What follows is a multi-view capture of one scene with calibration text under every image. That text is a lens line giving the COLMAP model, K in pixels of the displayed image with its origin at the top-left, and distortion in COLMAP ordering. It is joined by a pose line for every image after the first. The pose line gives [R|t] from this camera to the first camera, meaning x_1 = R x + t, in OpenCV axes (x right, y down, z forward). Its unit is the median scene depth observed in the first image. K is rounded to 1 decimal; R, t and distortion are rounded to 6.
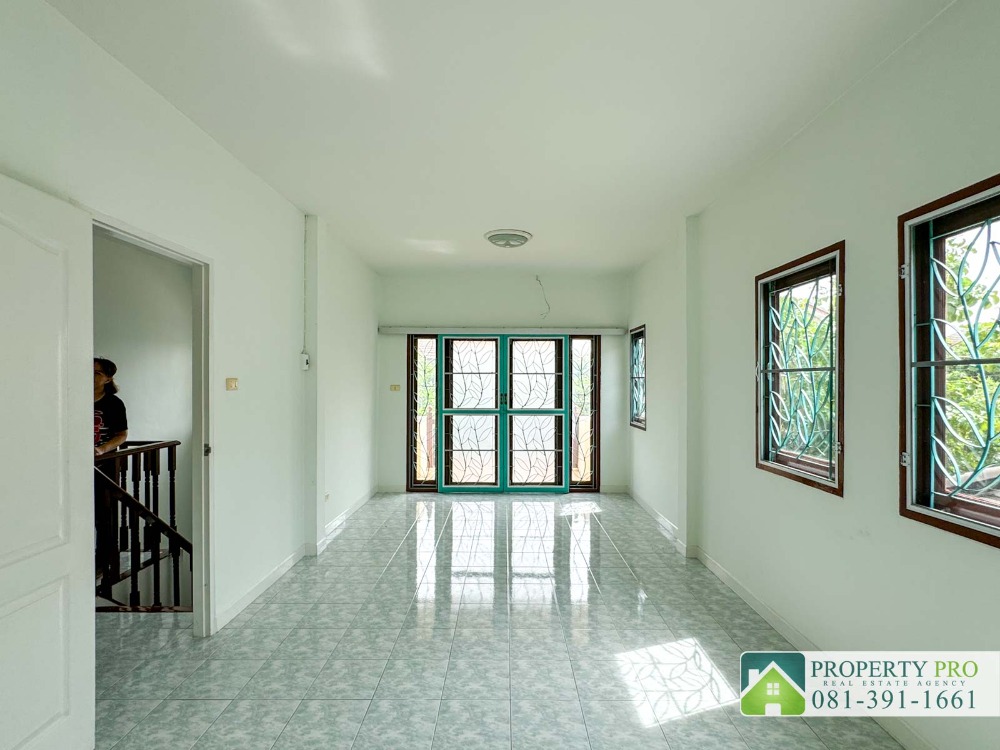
lens RADIAL K [[478.7, 0, 500.8], [0, 478.7, 378.8], [0, 0, 1]] dist [-0.012376, 0.000673]
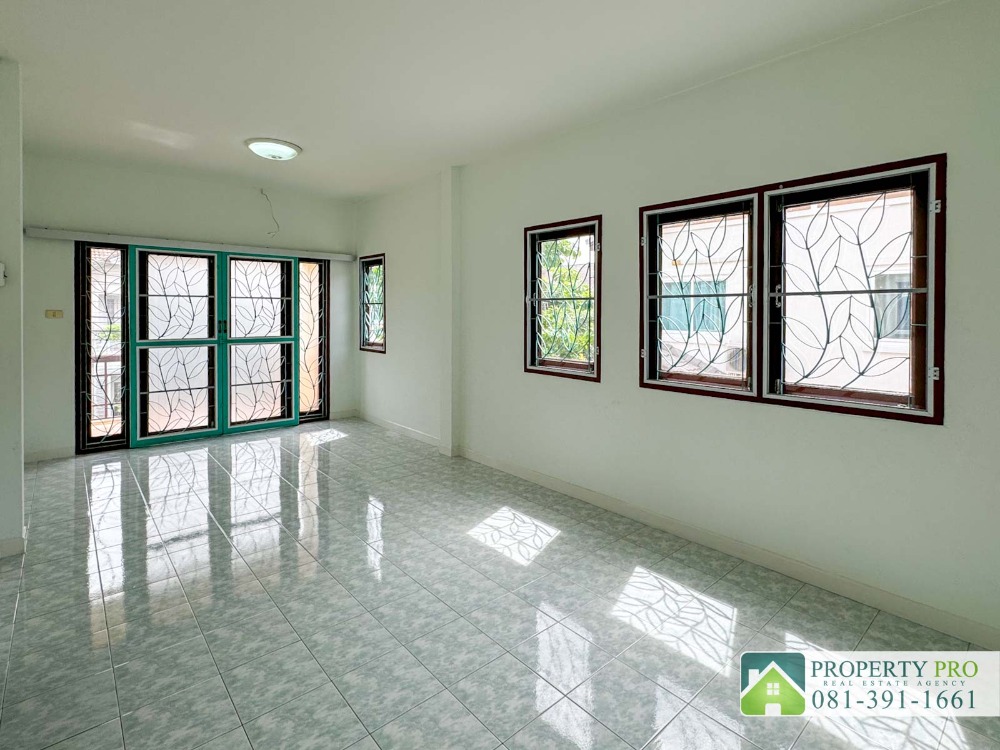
lens RADIAL K [[490.7, 0, 507.5], [0, 490.7, 314.4], [0, 0, 1]] dist [-0.038188, 0.000228]
pose [[0.739144, -0.003196, 0.673539, -0.200031], [-0.008535, 0.999864, 0.014111, 0.003298], [-0.673493, -0.016179, 0.739017, 0.012932]]
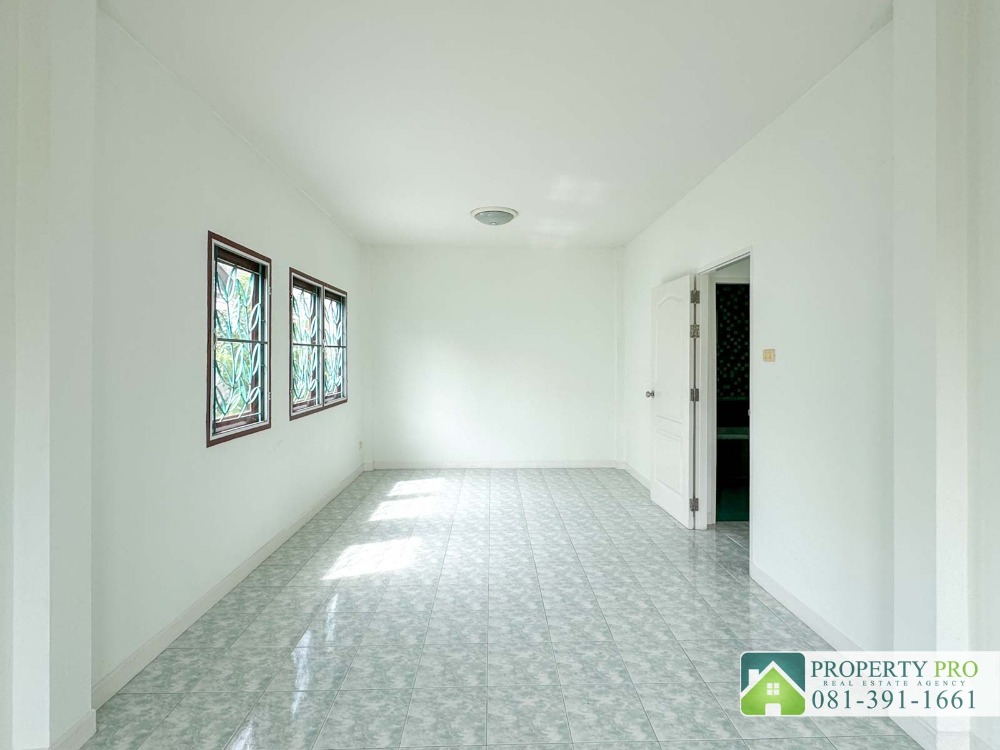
lens RADIAL K [[480.6, 0, 504.4], [0, 480.6, 357.2], [0, 0, 1]] dist [0.001065, 0.000461]
pose [[-0.999383, 0.000046, -0.035136, 0.008991], [0.000416, 0.999945, -0.010514, 0.014184], [0.035134, -0.010522, -0.999327, 0.903656]]
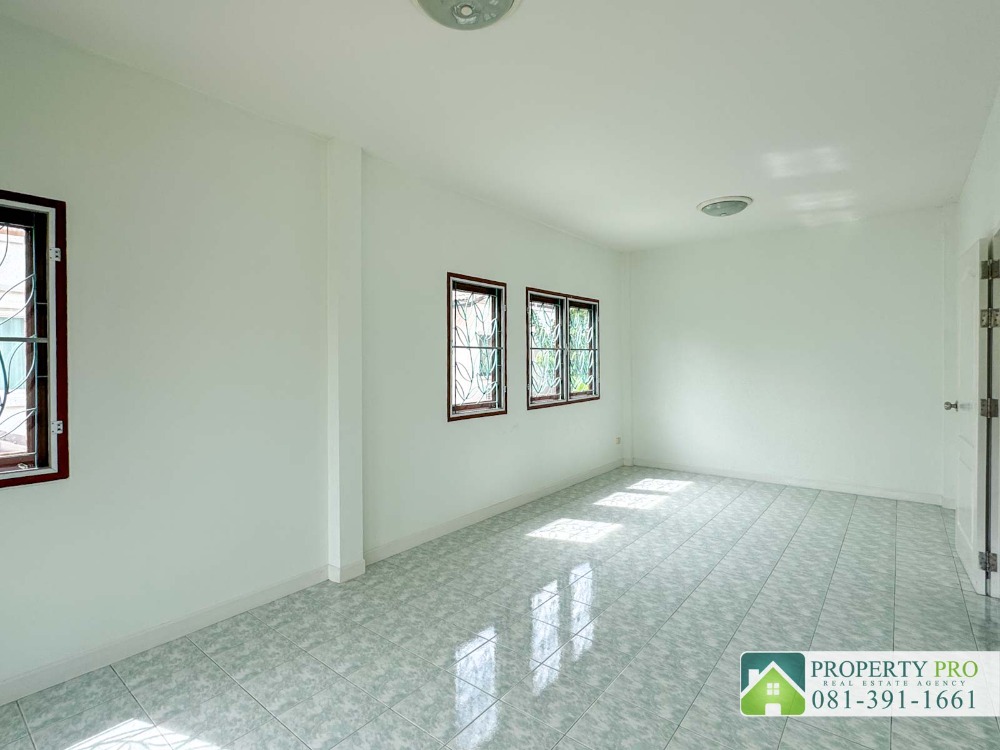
lens RADIAL K [[497.8, 0, 498.7], [0, 497.8, 361.1], [0, 0, 1]] dist [0.000933, -0.000403]
pose [[-0.785688, 0.005239, 0.618601, -0.186892], [0.001684, 0.999979, -0.006331, 0.015764], [-0.618620, -0.003933, -0.785680, 0.929759]]
